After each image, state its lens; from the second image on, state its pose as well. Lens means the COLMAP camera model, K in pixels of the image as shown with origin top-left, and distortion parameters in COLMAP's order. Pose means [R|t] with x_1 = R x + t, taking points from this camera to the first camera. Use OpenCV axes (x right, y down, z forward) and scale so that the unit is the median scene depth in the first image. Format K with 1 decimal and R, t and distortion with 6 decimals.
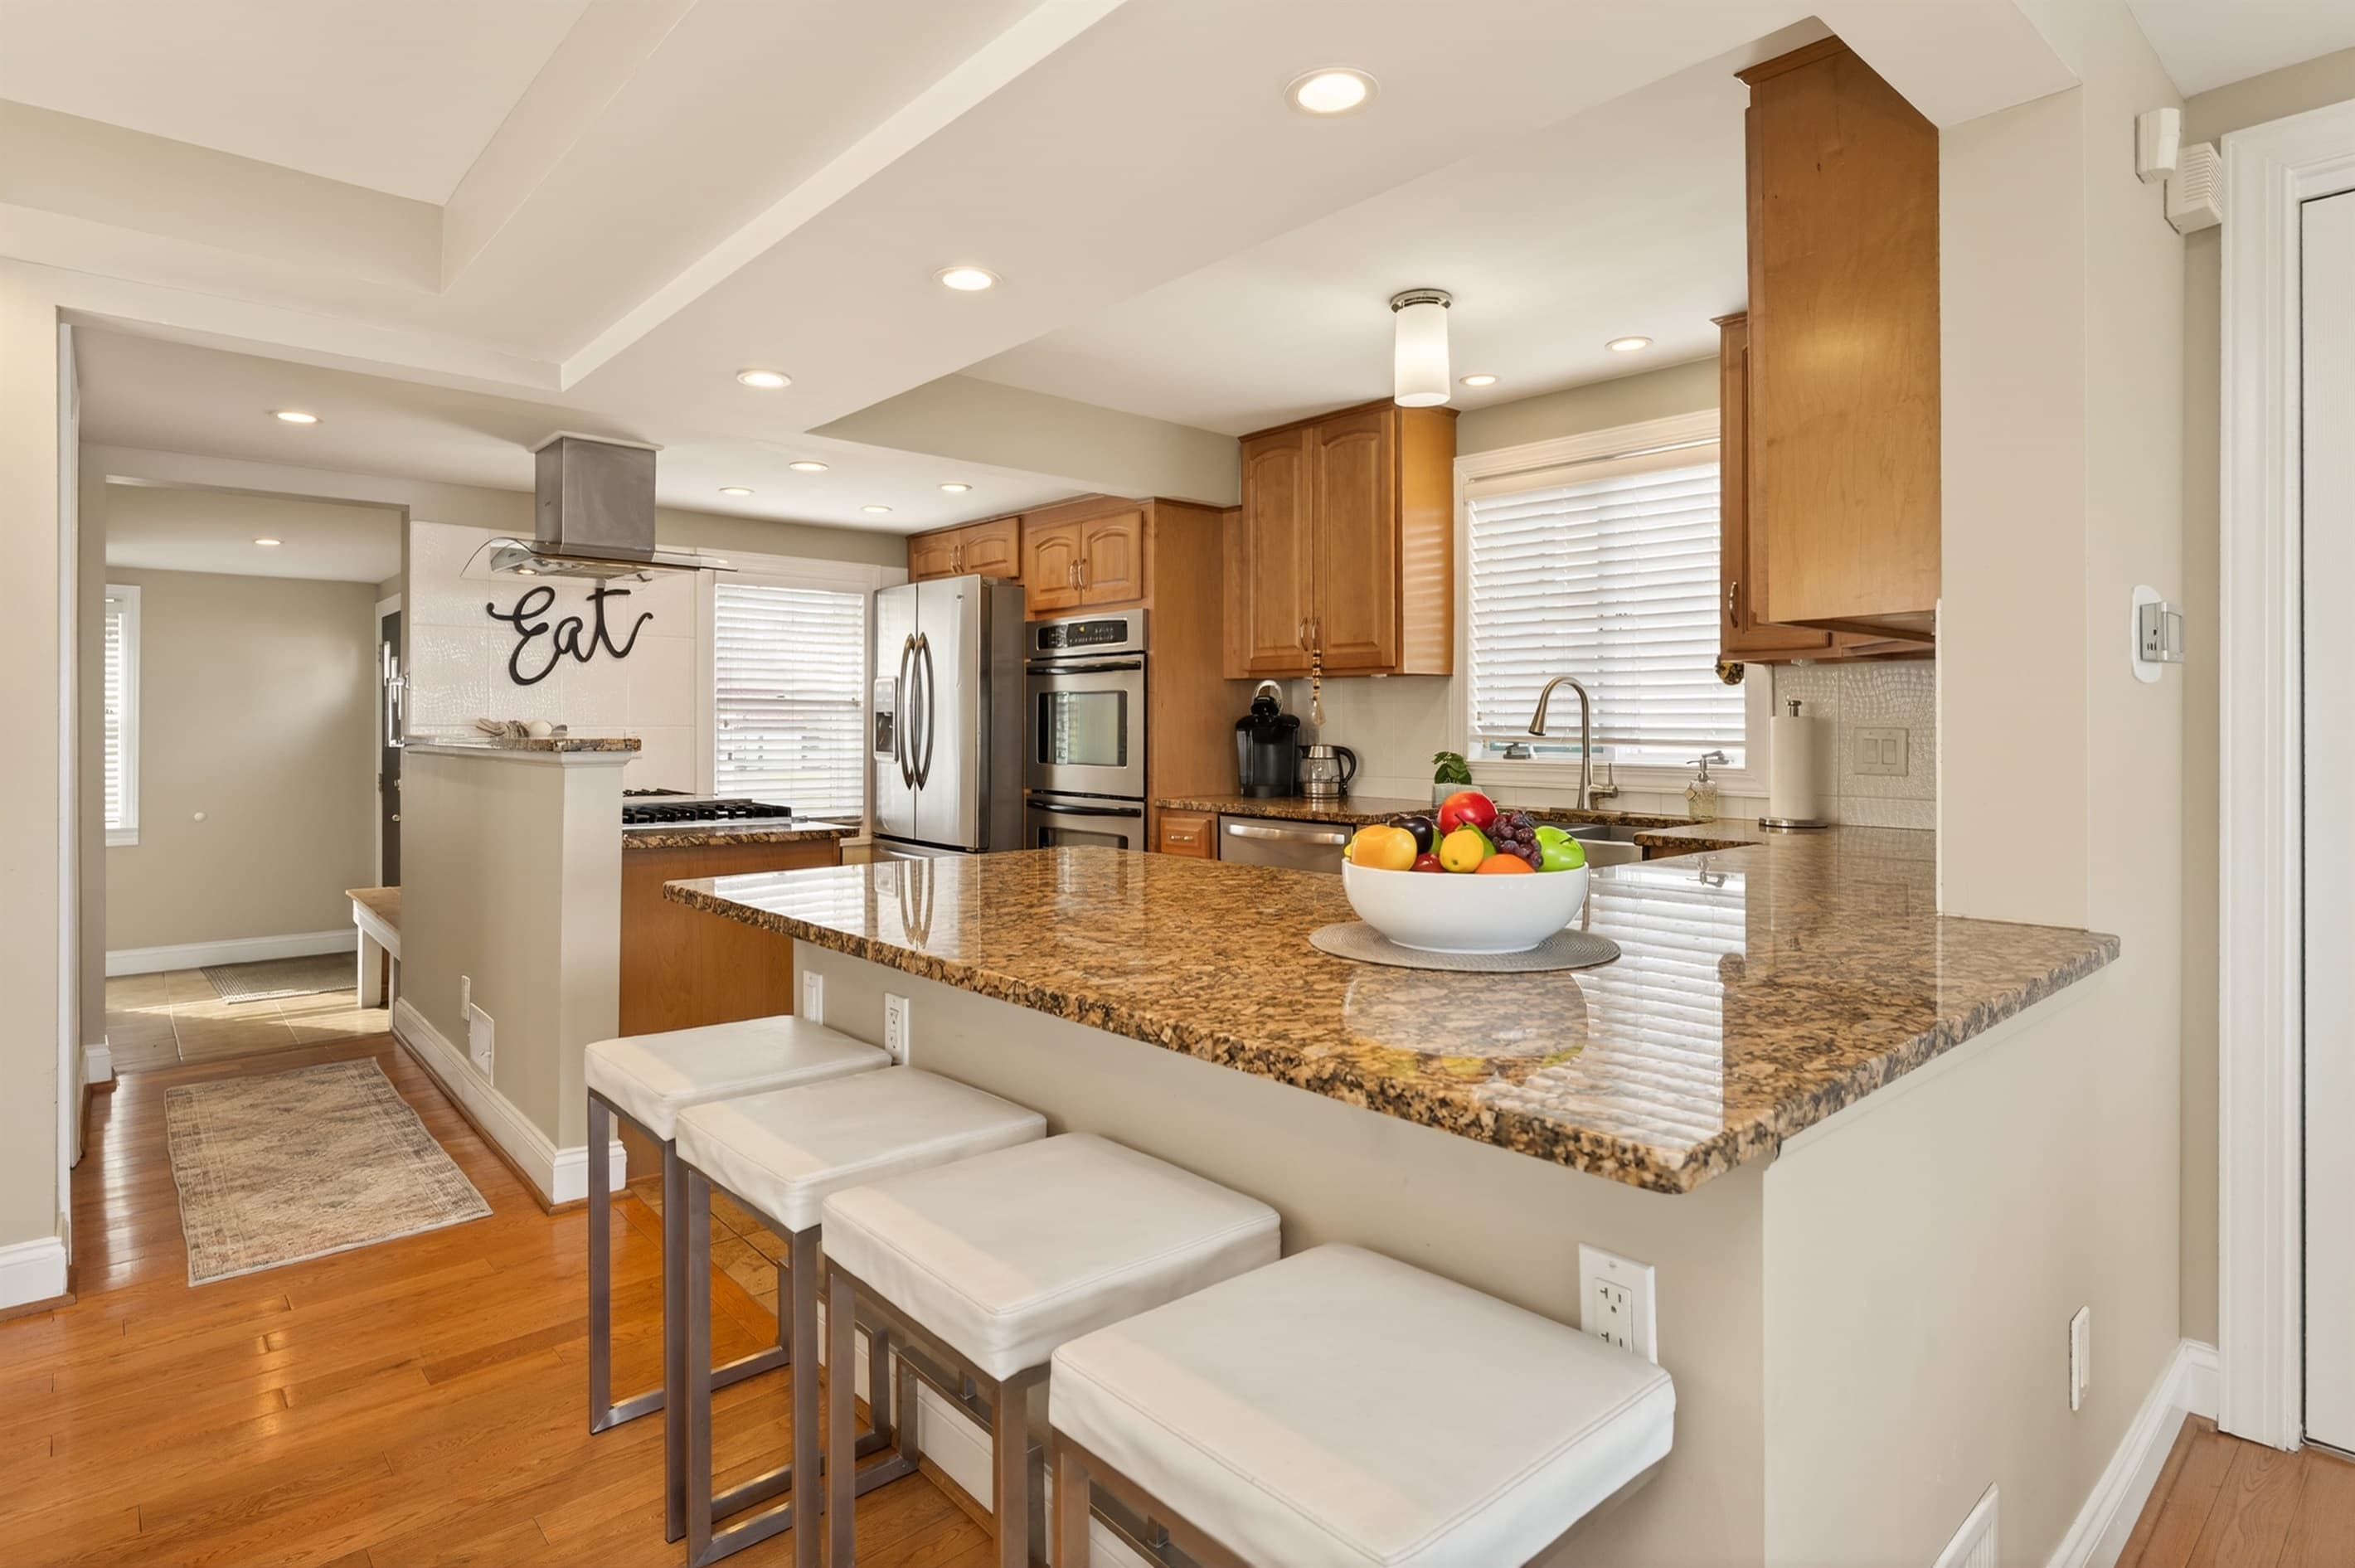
lens RADIAL K [[1222.3, 0, 1166.4], [0, 1222.3, 719.6], [0, 0, 1]] dist [-0.004743, 0.000498]
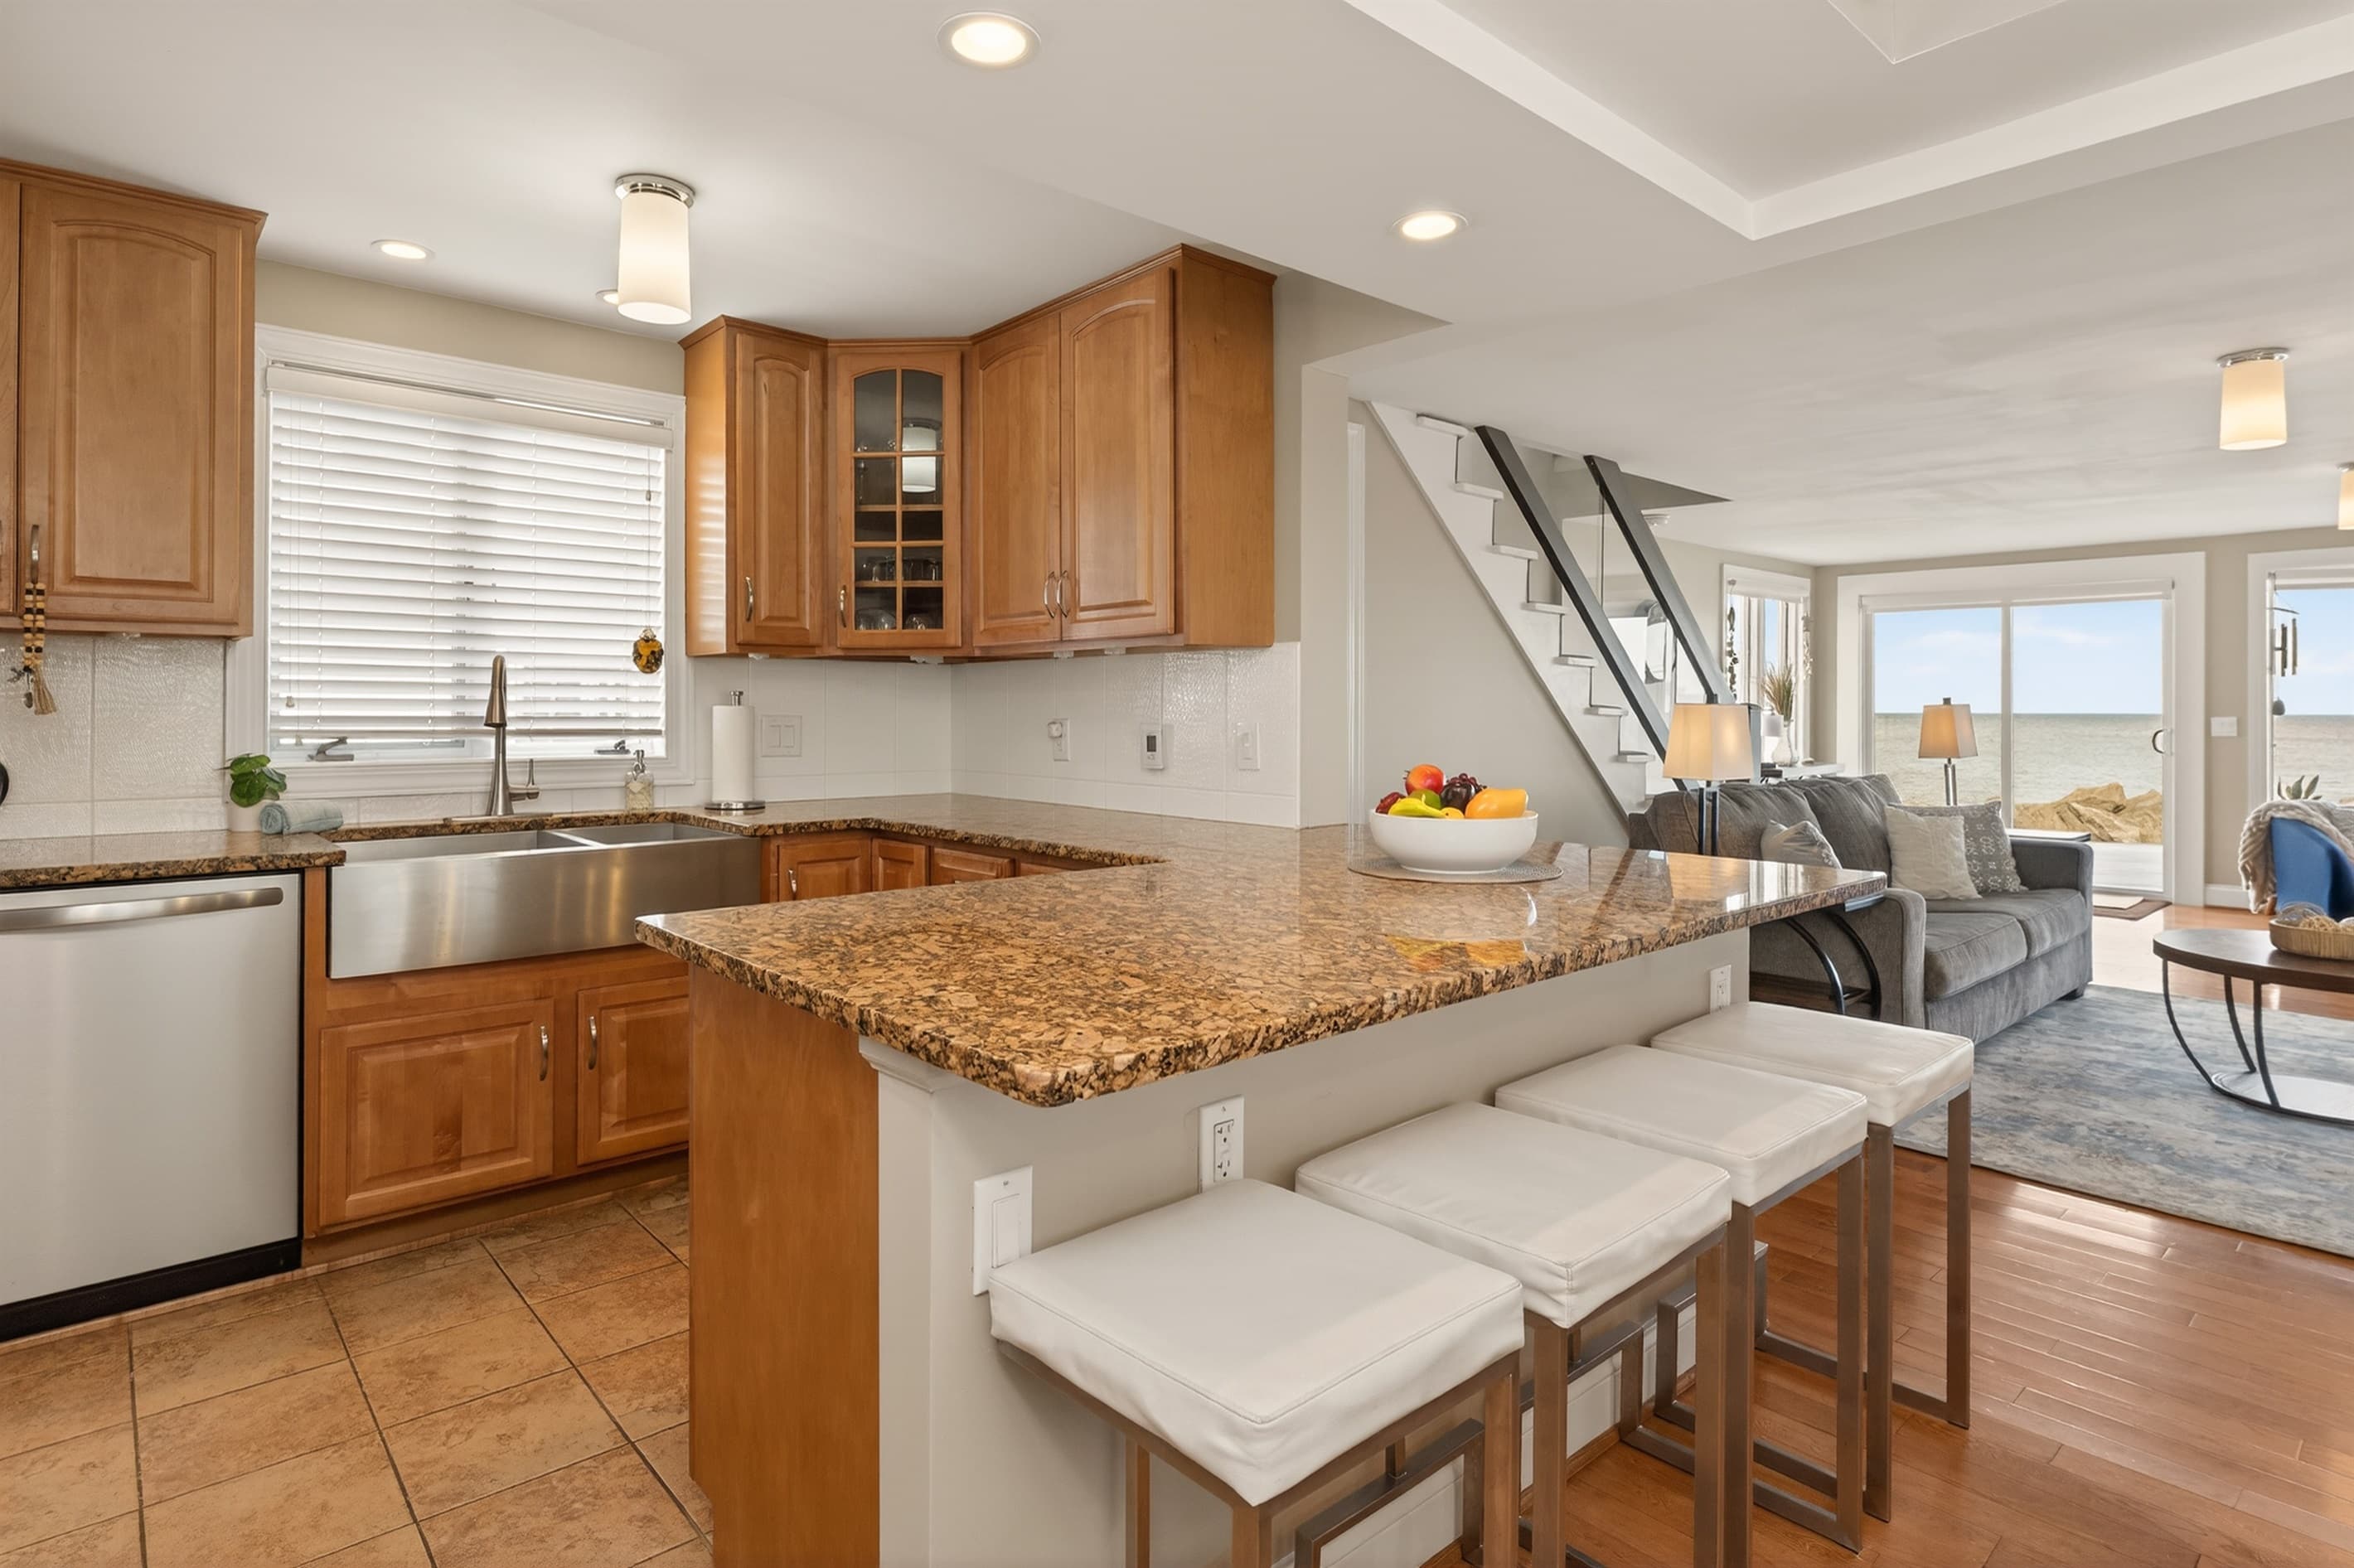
lens RADIAL K [[1221.7, 0, 1160.0], [0, 1221.7, 706.1], [0, 0, 1]] dist [-0.004743, 0.000498]
pose [[0.004989, 0.002676, 0.999984, -0.403176], [-0.004980, 0.999984, -0.002651, -0.001109], [-0.999975, -0.004967, 0.005003, 0.447932]]
